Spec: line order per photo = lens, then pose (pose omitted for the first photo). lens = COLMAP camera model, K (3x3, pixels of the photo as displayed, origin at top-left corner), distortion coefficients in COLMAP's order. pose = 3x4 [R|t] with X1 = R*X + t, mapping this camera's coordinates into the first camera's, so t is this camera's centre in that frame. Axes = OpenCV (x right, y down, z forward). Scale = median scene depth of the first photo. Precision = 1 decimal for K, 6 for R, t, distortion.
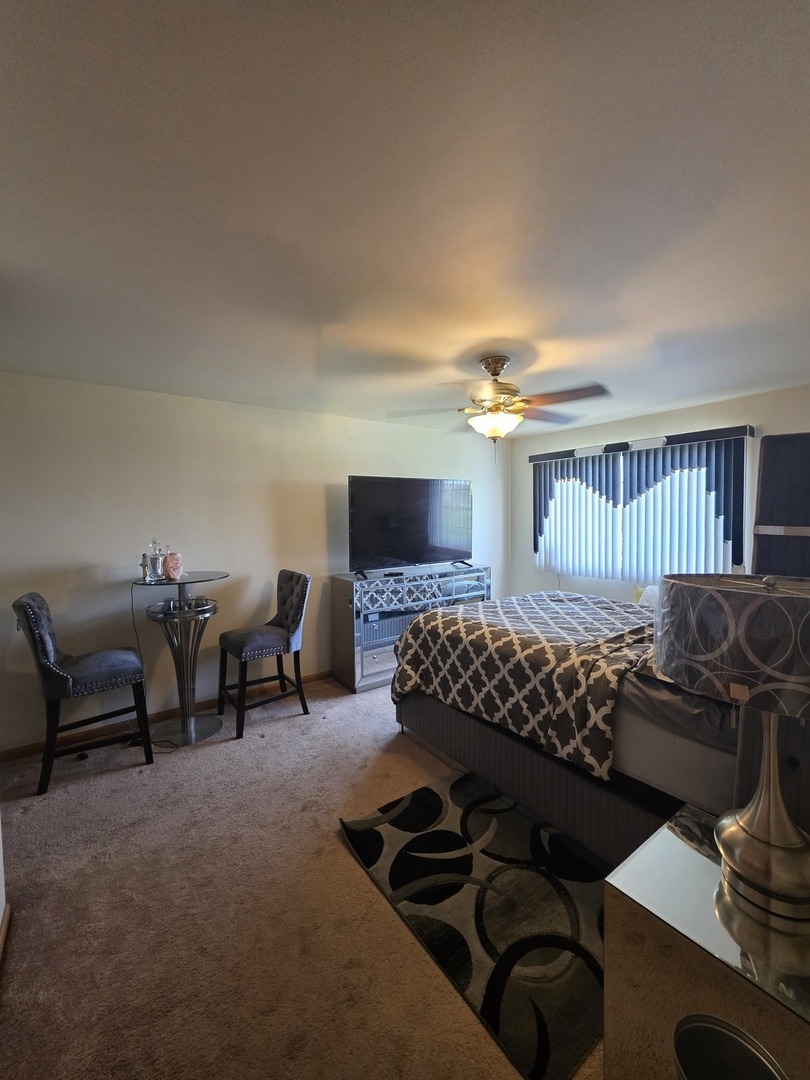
lens RADIAL K [[438.5, 0, 402.8], [0, 438.5, 540.3], [0, 0, 1]] dist [0.000788, 0.000222]
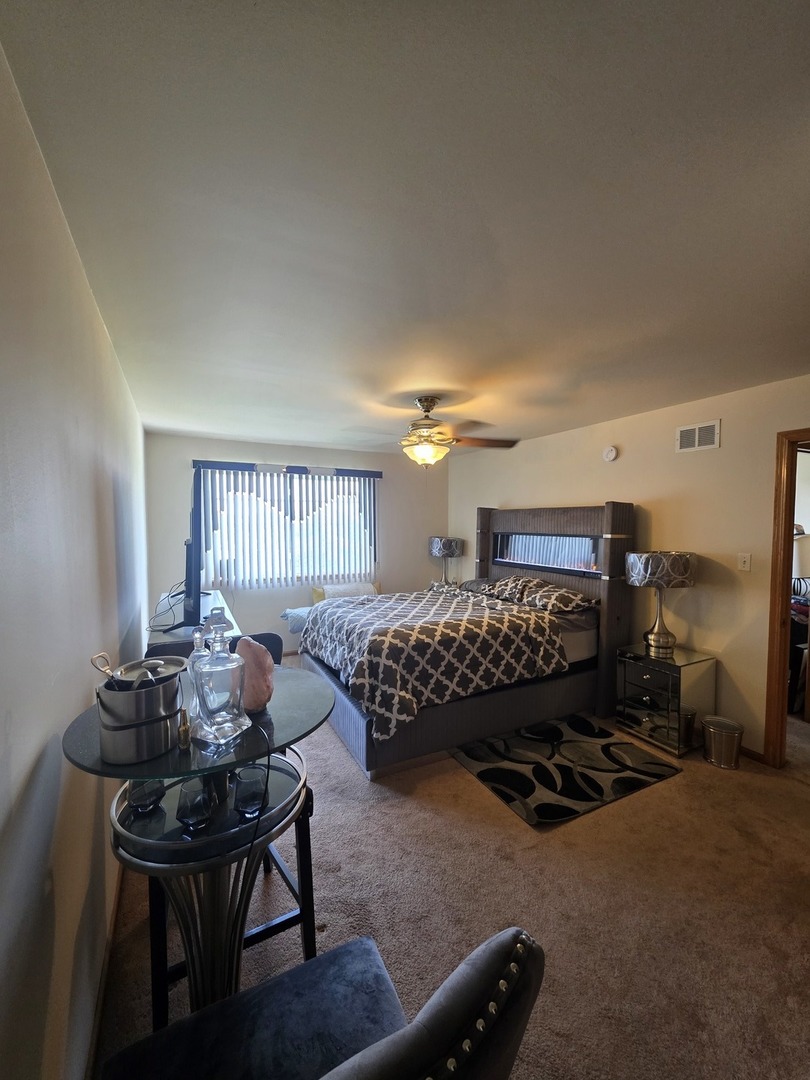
lens RADIAL K [[431.4, 0, 406.9], [0, 431.4, 541.0], [0, 0, 1]] dist [-0.000952, 0.000856]
pose [[0.139280, -0.028816, 0.989834, -1.061857], [0.051320, 0.998443, 0.021845, -0.065326], [-0.988922, 0.047756, 0.140542, 1.006190]]
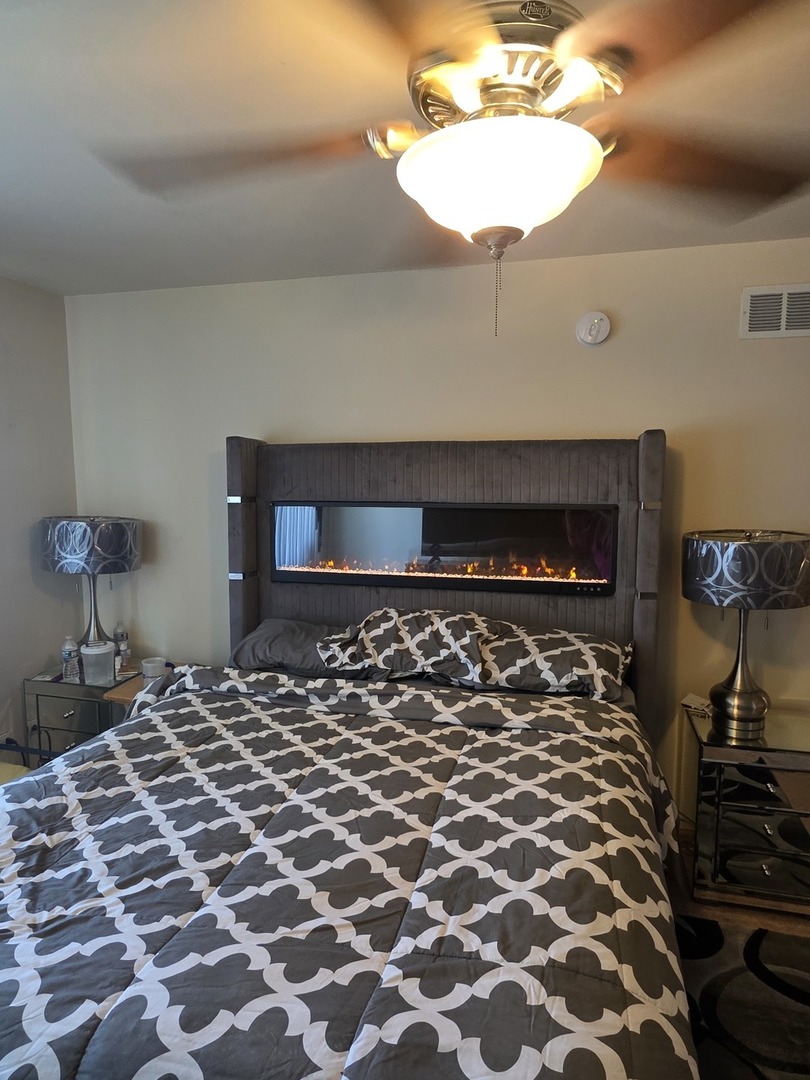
lens RADIAL K [[675.7, 0, 405.0], [0, 675.7, 540.0], [0, 0, 1]] dist [-0.002950, -0.001085]
pose [[-0.629041, -0.058152, 0.775194, -0.103056], [0.057754, 0.990946, 0.121202, -0.110191], [-0.775223, 0.121011, -0.619988, 1.494636]]
